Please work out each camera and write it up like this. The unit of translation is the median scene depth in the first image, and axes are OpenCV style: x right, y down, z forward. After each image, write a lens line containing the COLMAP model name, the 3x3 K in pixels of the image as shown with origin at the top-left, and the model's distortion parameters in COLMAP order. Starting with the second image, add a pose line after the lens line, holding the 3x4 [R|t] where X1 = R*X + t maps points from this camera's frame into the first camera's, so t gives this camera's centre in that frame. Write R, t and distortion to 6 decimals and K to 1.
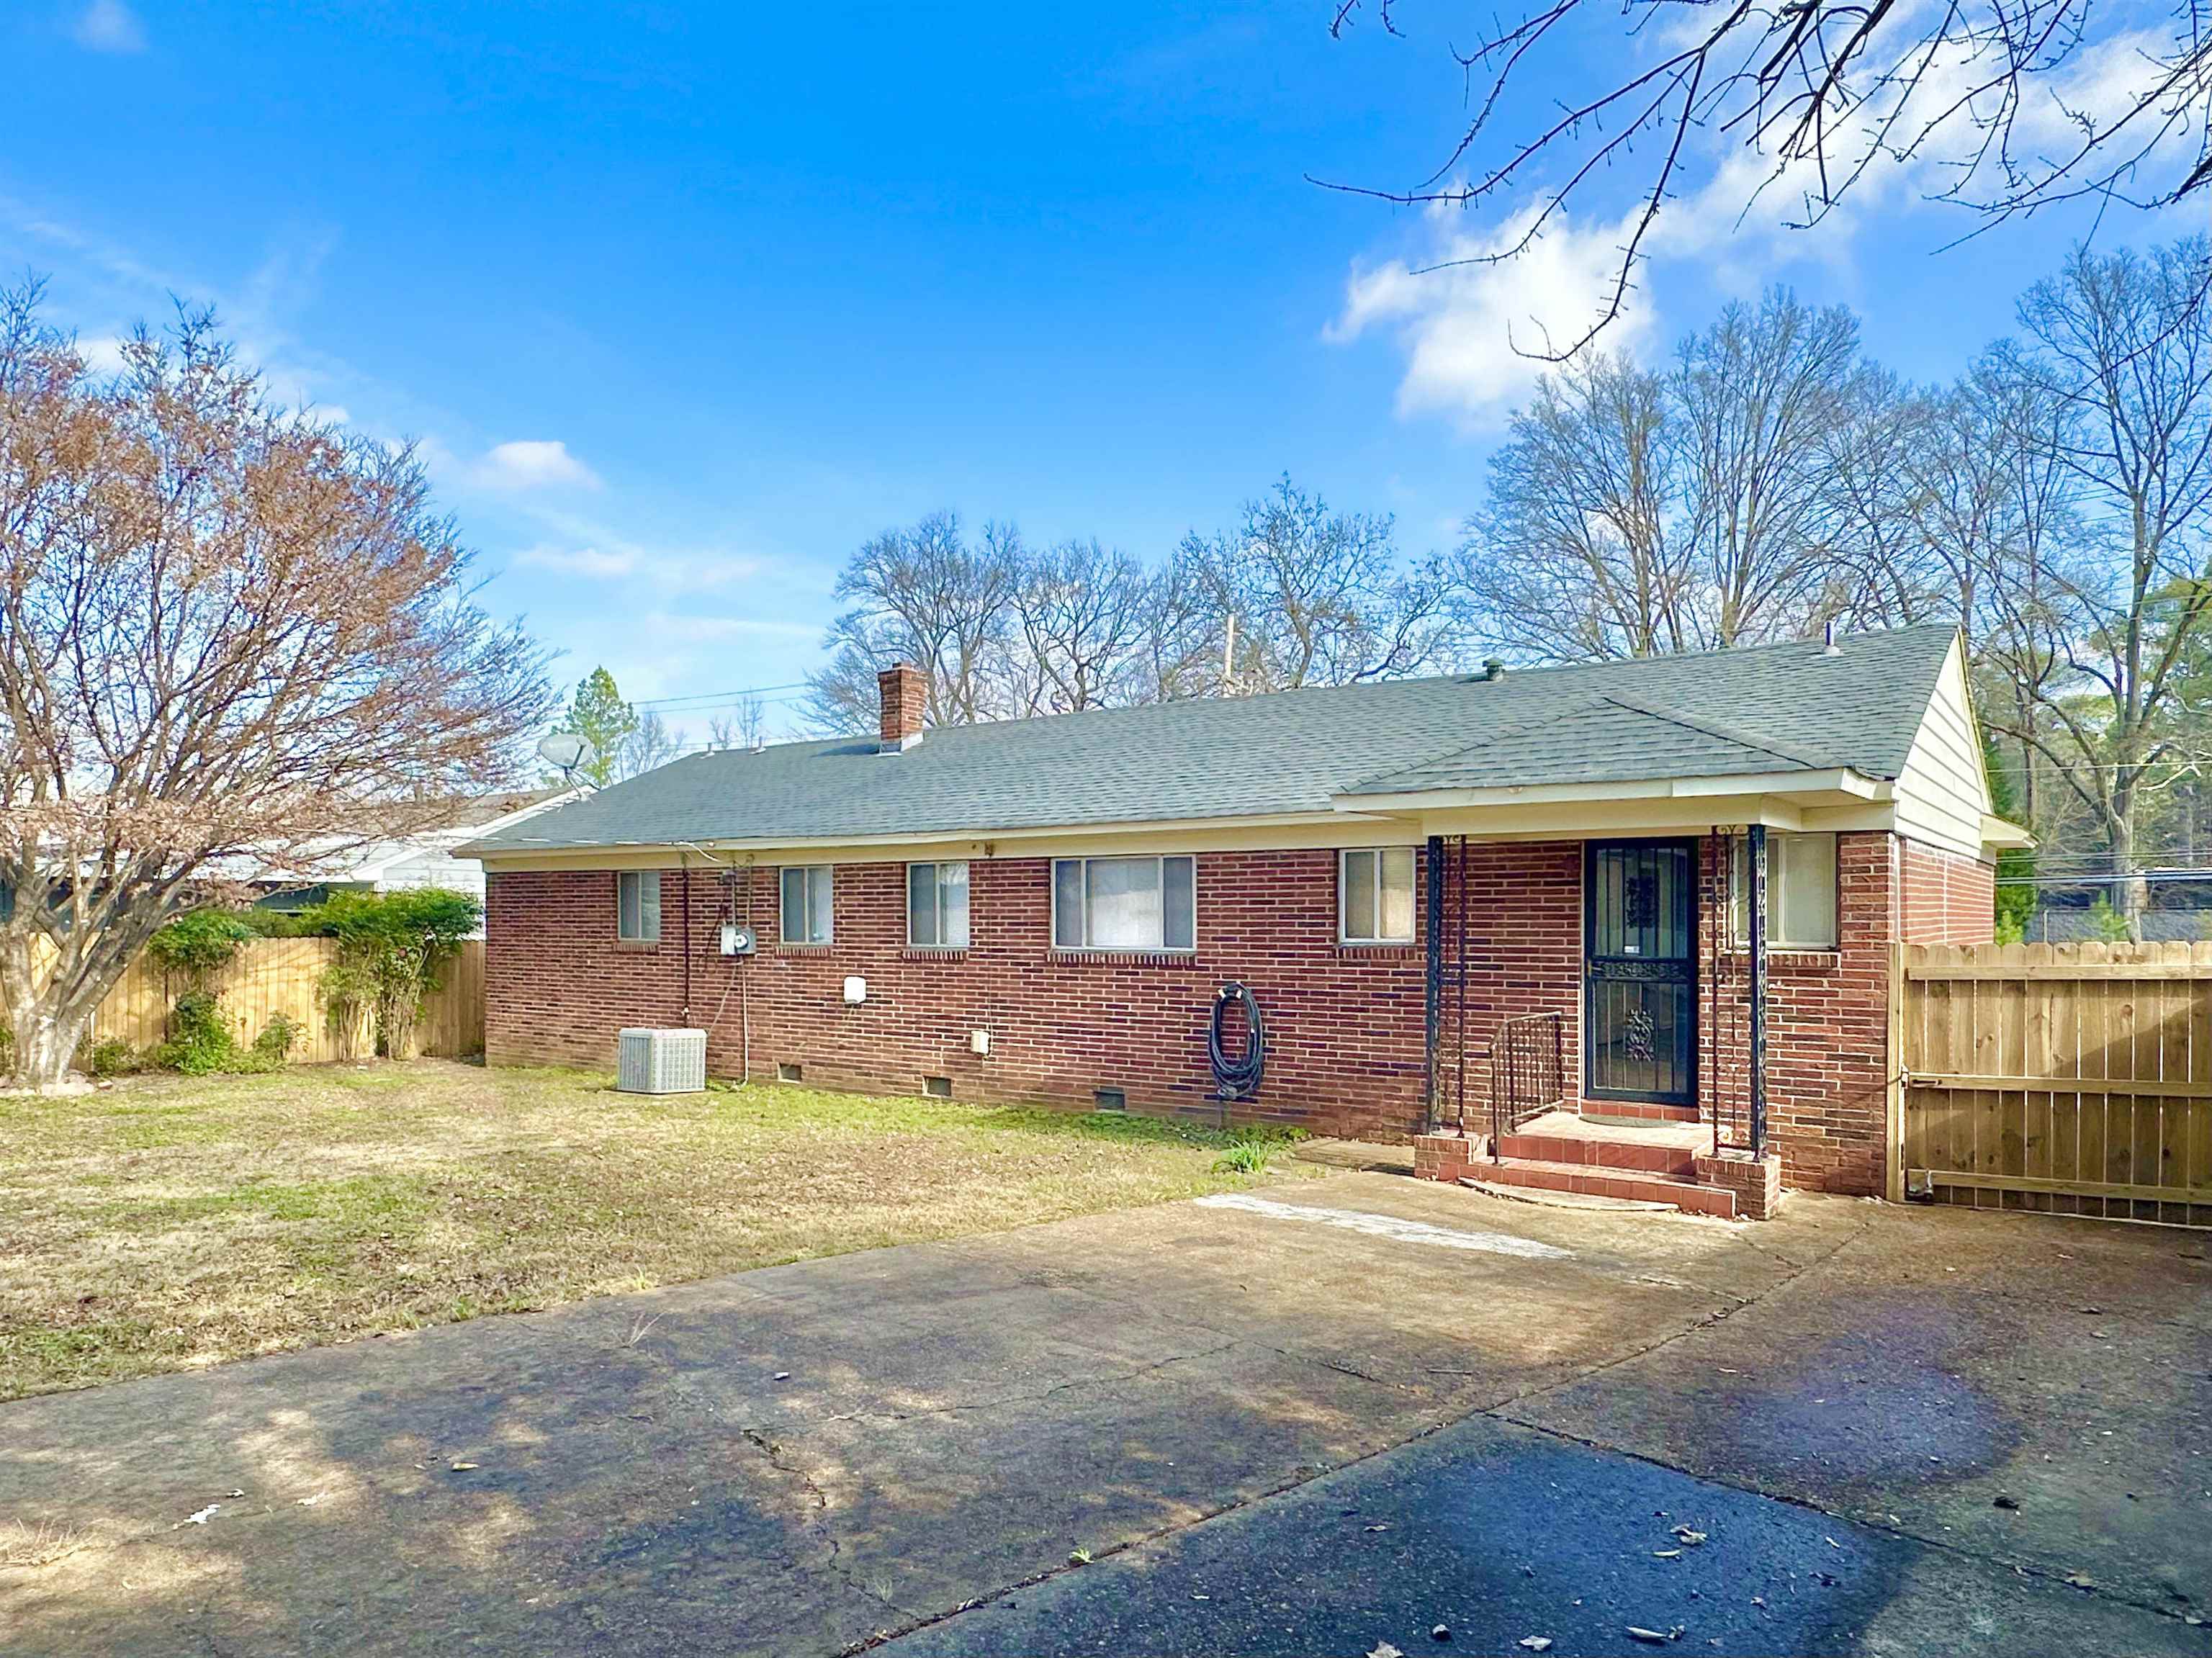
lens RADIAL K [[1499.8, 0, 1120.6], [0, 1499.8, 876.6], [0, 0, 1]] dist [-0.003221, 0.000658]
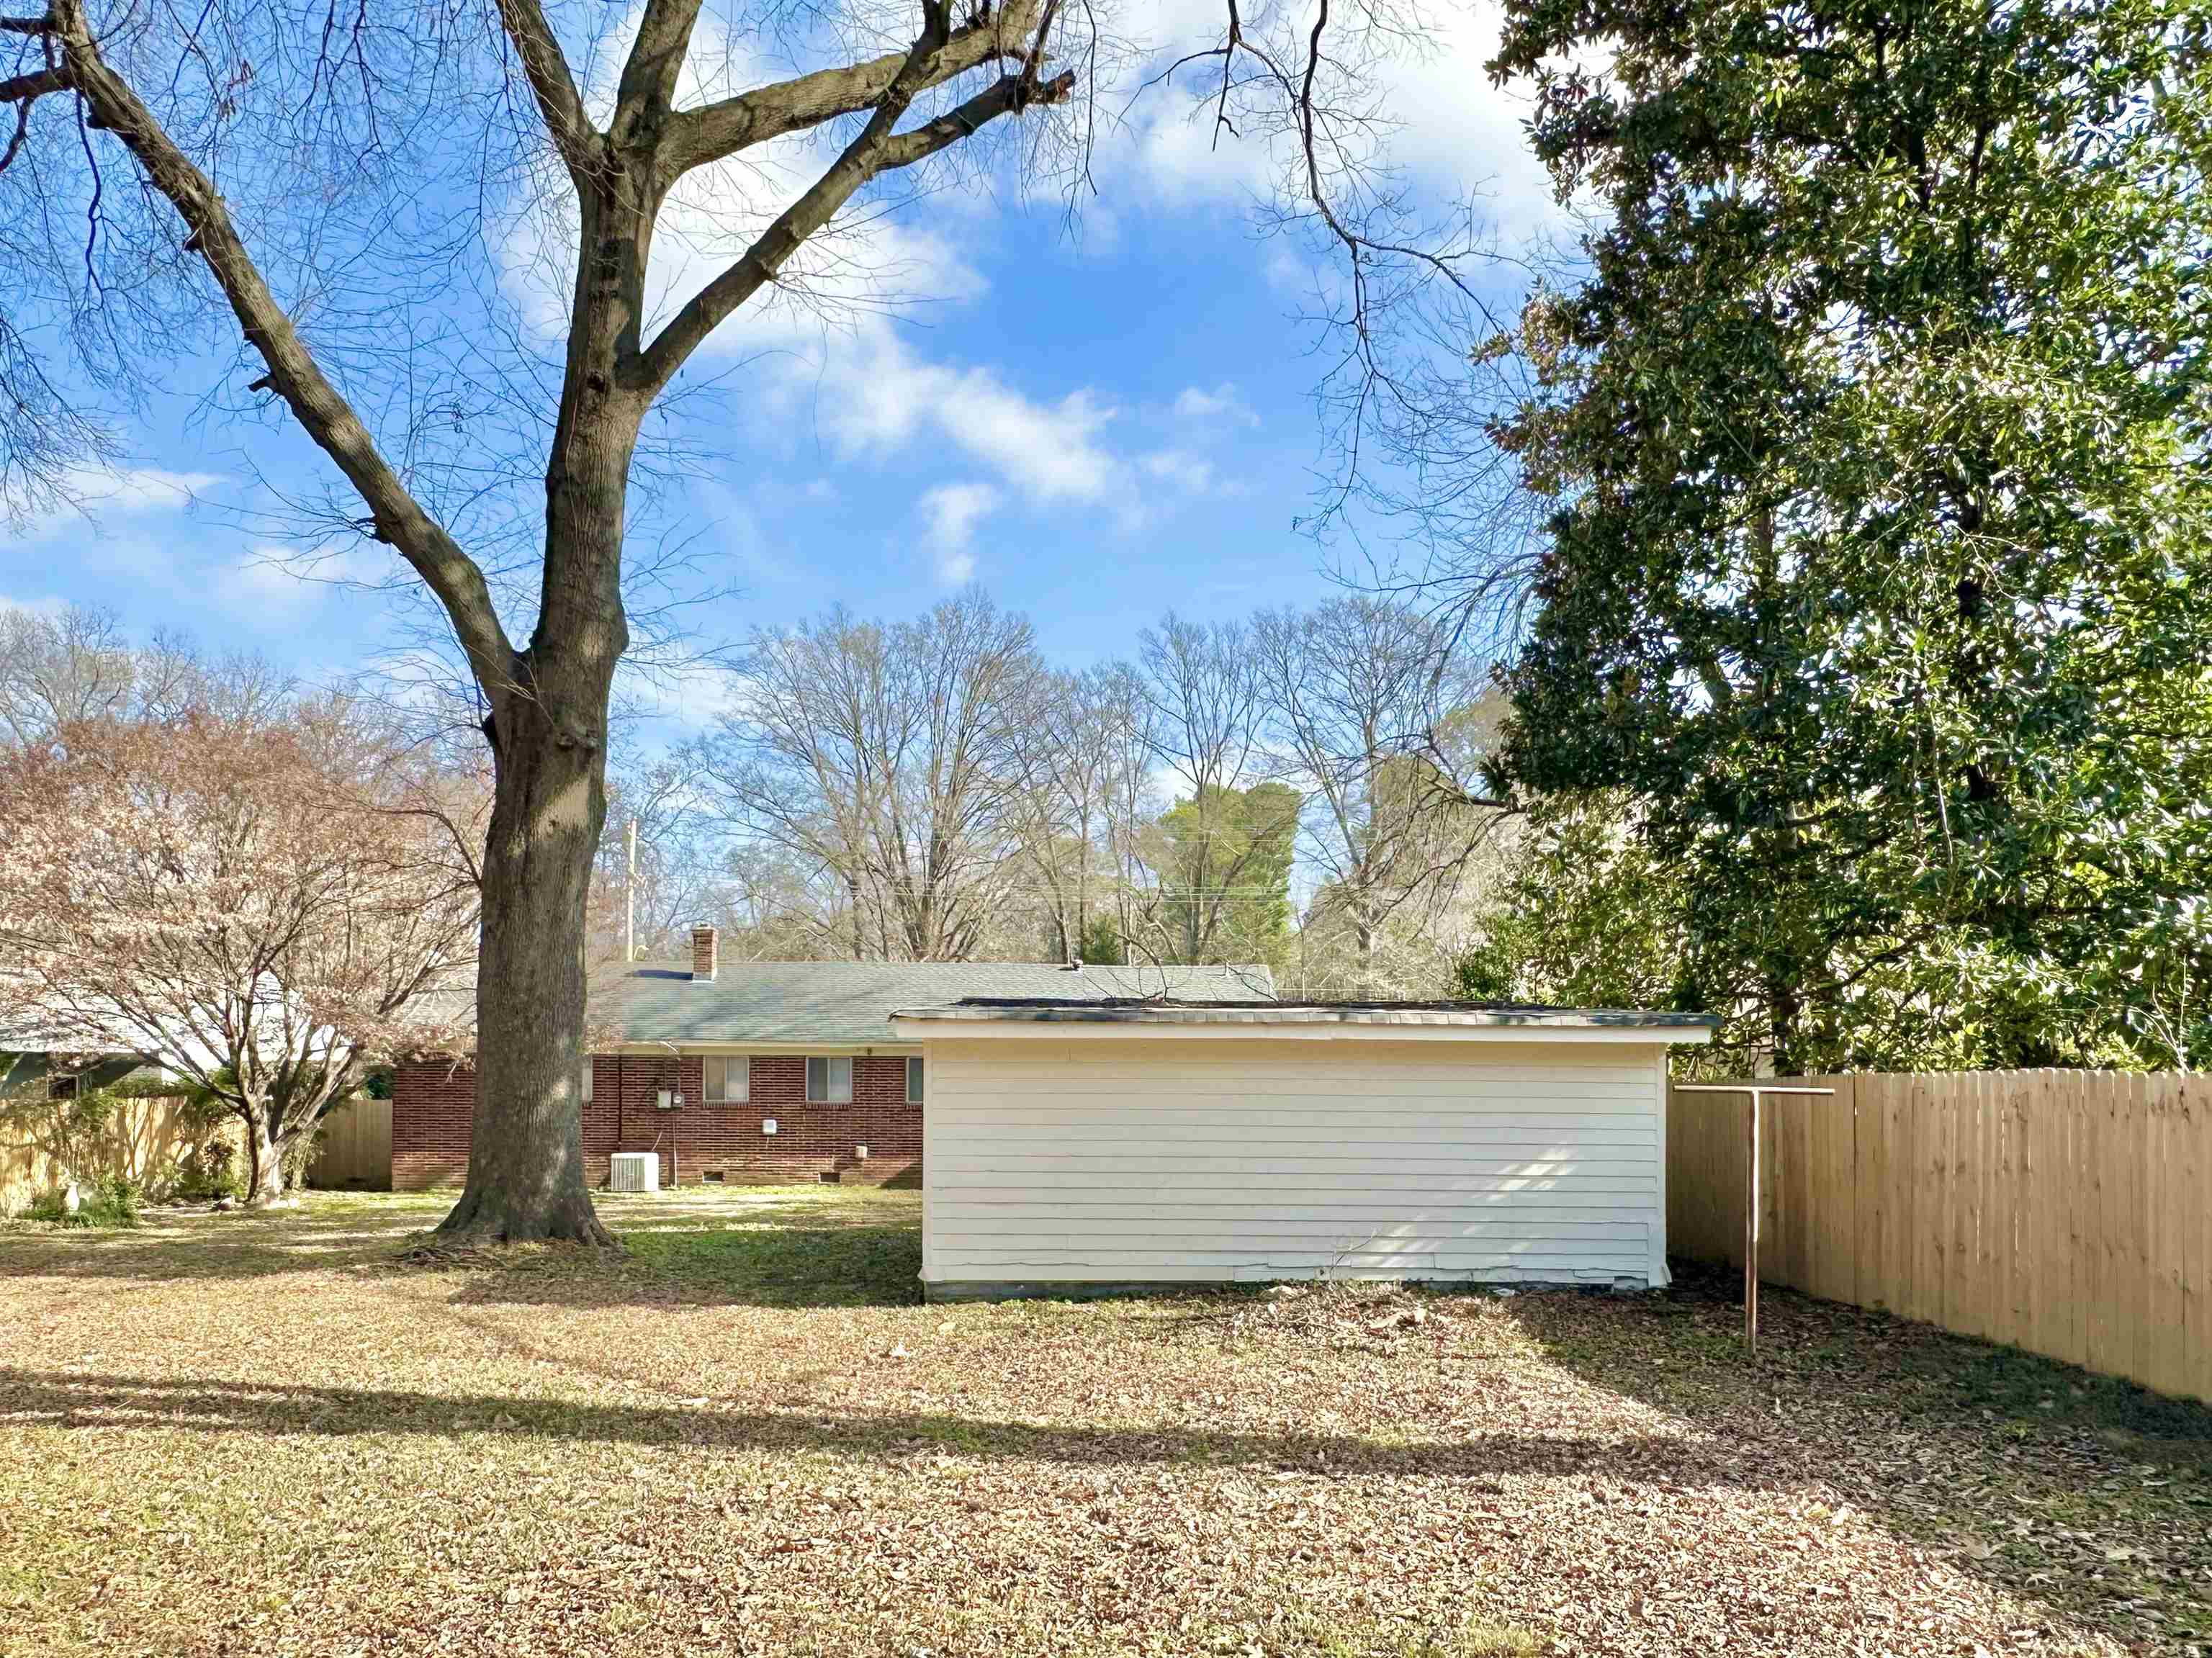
lens RADIAL K [[1859.3, 0, 1106.0], [0, 1859.3, 829.0], [0, 0, 1]] dist [-0.009225, -0.002653]
pose [[0.803752, 0.071382, 0.590667, -1.338473], [-0.021322, 0.995595, -0.091303, -0.095852], [-0.594582, 0.060791, 0.801733, -1.175610]]
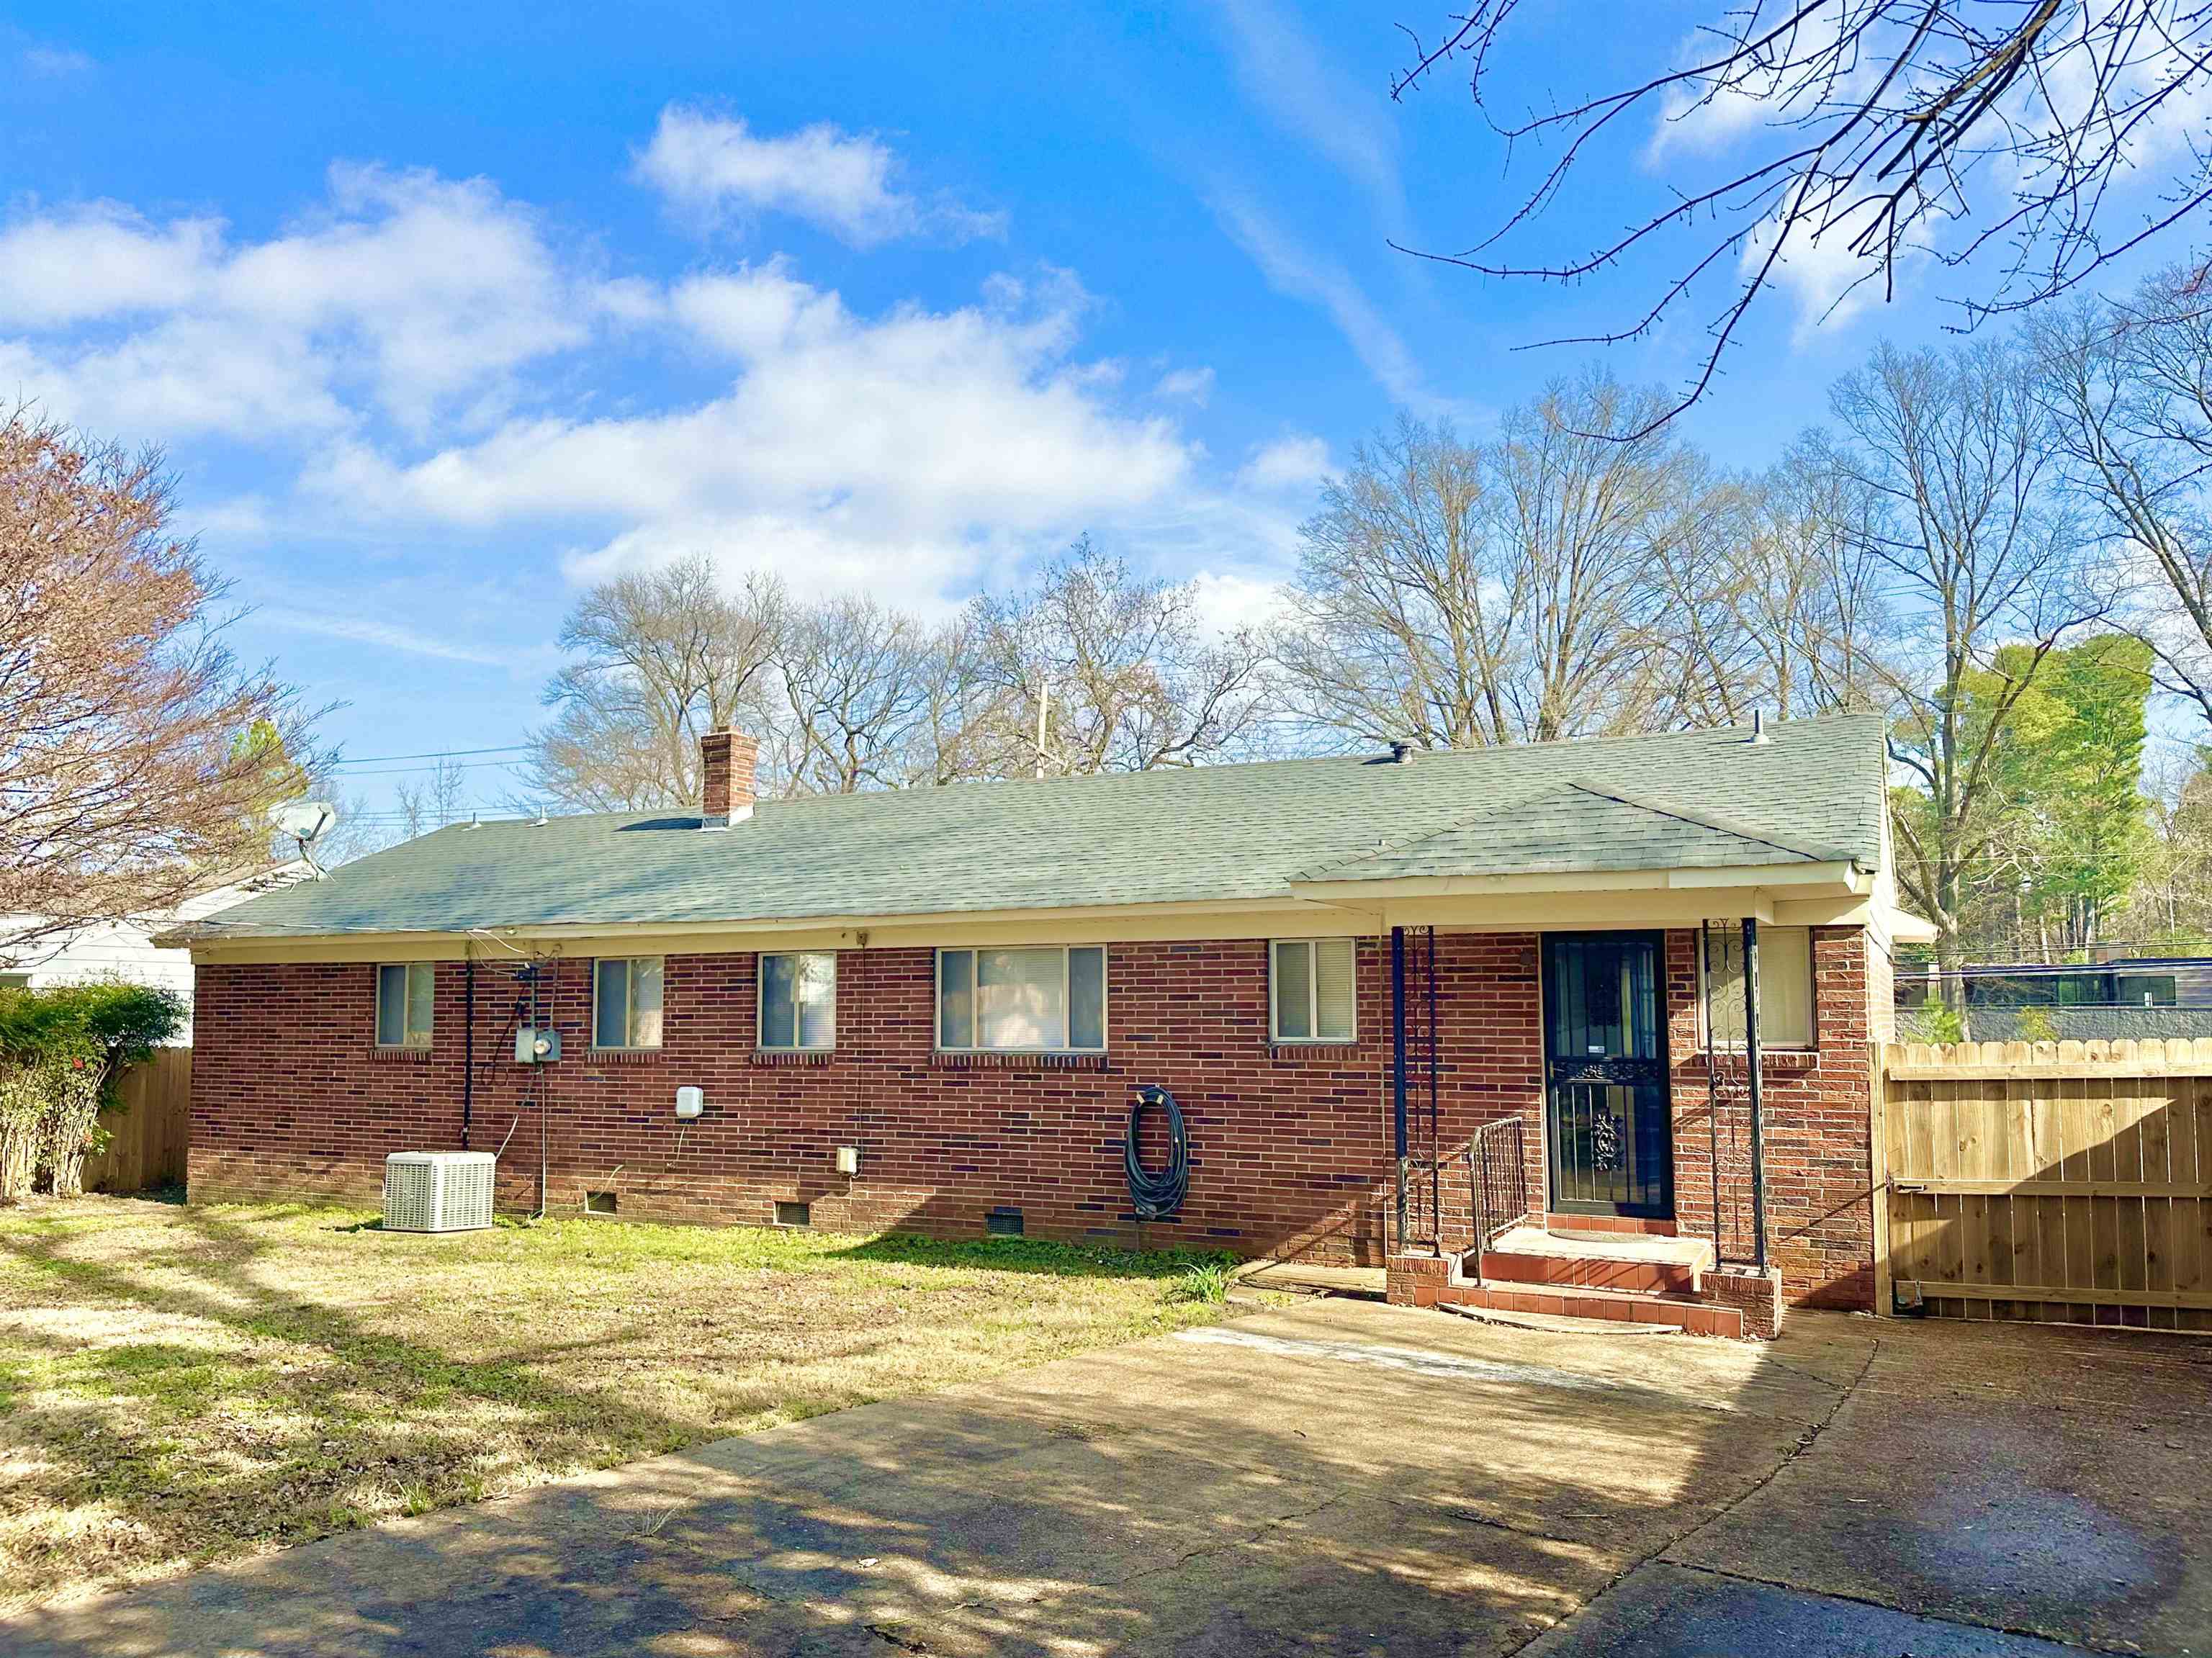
lens RADIAL K [[1652.5, 0, 1132.5], [0, 1652.5, 825.4], [0, 0, 1]] dist [0.157983, -0.303241]
pose [[0.986884, 0.015803, 0.160656, -0.092509], [-0.001901, 0.996265, -0.086323, -0.000177], [-0.161420, 0.084885, 0.983228, -0.000163]]
